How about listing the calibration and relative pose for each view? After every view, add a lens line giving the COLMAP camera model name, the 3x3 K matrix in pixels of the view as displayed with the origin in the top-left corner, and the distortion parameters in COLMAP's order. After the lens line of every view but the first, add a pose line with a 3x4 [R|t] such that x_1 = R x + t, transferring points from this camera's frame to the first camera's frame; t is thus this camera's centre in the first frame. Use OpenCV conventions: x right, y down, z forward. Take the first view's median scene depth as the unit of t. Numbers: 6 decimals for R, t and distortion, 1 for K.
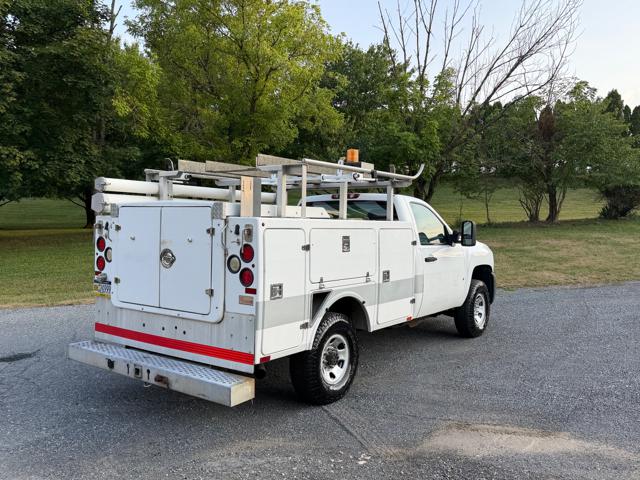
lens RADIAL K [[547.5, 0, 320.5], [0, 547.5, 255.1], [0, 0, 1]] dist [0.052158, -0.105768]
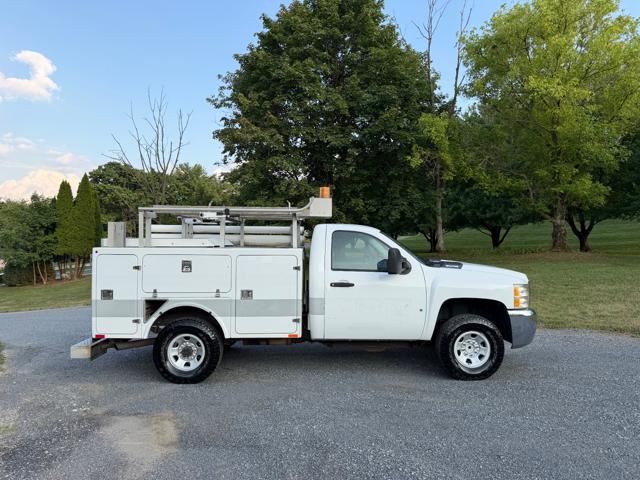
lens RADIAL K [[450.0, 0, 319.0], [0, 450.0, 255.5], [0, 0, 1]] dist [0.004486, -0.054266]
pose [[0.612422, 0.005993, -0.790508, 1.059677], [-0.038753, 0.998997, -0.022449, -0.033024], [0.789581, 0.044382, 0.612040, 0.554750]]
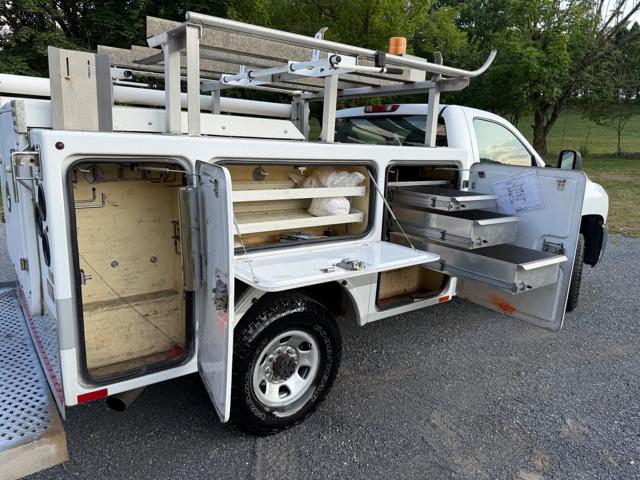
lens RADIAL K [[452.1, 0, 315.3], [0, 452.1, 248.0], [0, 0, 1]] dist [0.037726, -0.057534]
pose [[0.958906, 0.089710, -0.269169, 0.178957], [-0.044614, 0.984570, 0.169207, -0.034494], [0.280195, -0.150245, 0.948112, 0.521639]]
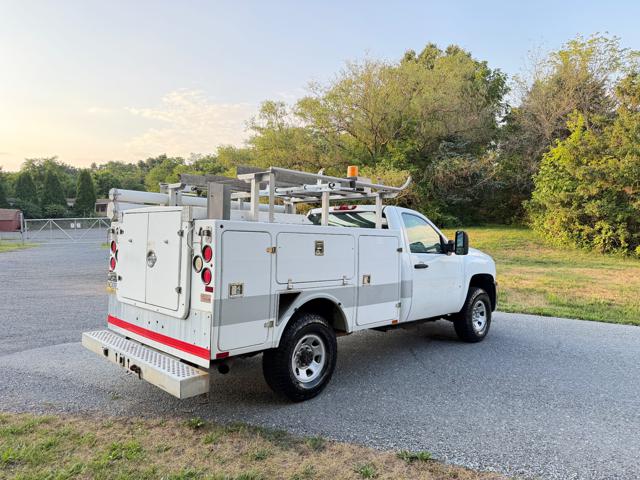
lens RADIAL K [[452.1, 0, 315.3], [0, 452.1, 248.0], [0, 0, 1]] dist [0.037726, -0.057534]
pose [[0.988585, 0.010891, -0.150268, 0.162345], [-0.017114, 0.999046, -0.040183, 0.014014], [0.149687, 0.042296, 0.987828, 0.128005]]
